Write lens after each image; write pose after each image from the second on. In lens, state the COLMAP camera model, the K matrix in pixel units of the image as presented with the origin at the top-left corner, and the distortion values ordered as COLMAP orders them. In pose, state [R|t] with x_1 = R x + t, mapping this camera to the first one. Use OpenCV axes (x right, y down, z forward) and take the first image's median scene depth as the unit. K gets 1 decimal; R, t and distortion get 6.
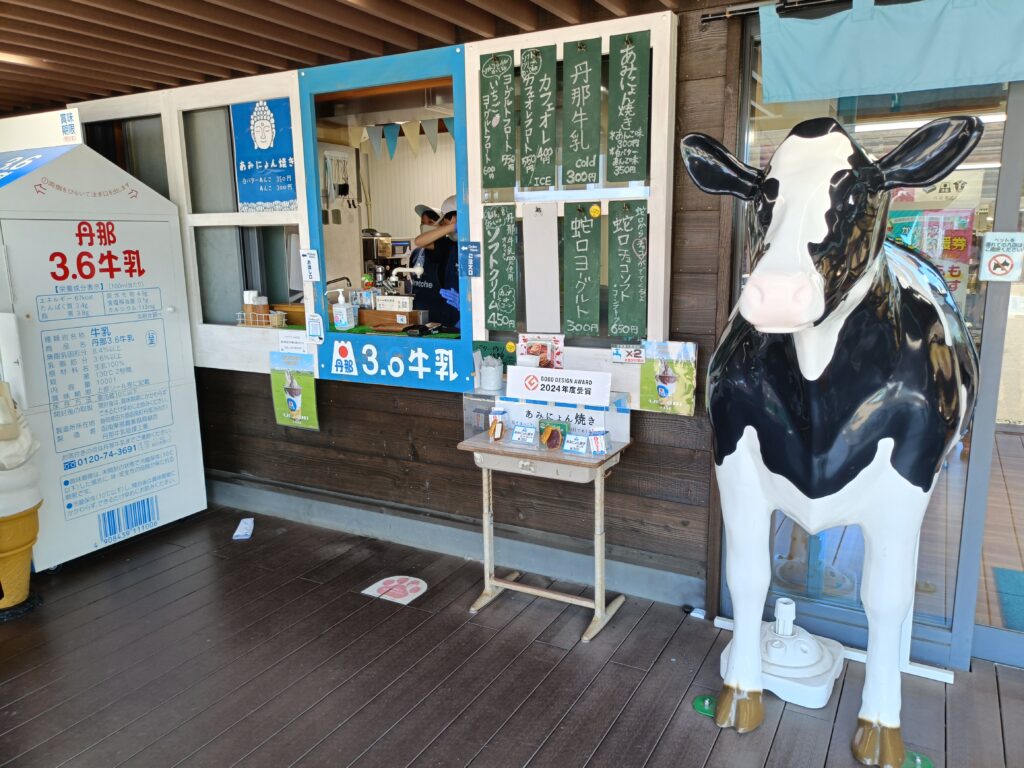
lens RADIAL K [[751.4, 0, 524.0], [0, 751.4, 383.9], [0, 0, 1]] dist [0.042639, -0.043904]
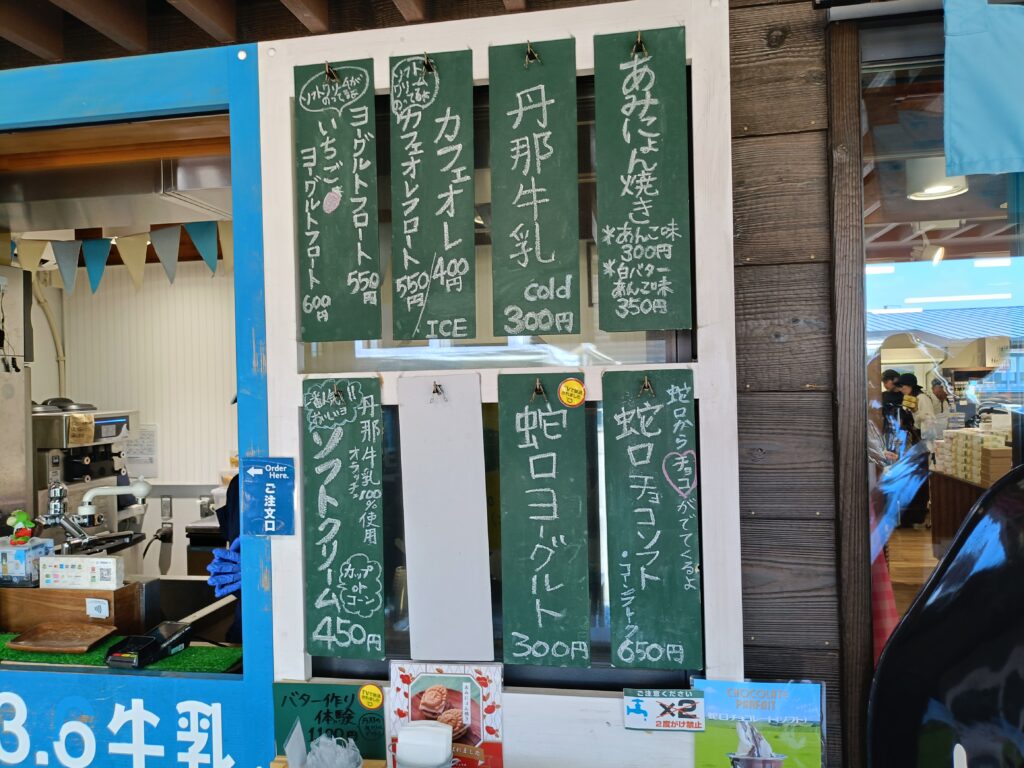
lens RADIAL K [[751.4, 0, 524.0], [0, 751.4, 383.9], [0, 0, 1]] dist [0.042639, -0.043904]
pose [[0.946665, -0.010578, 0.322046, -0.076906], [0.072727, 0.980685, -0.181570, -0.148053], [-0.313905, 0.195307, 0.929149, 0.562258]]
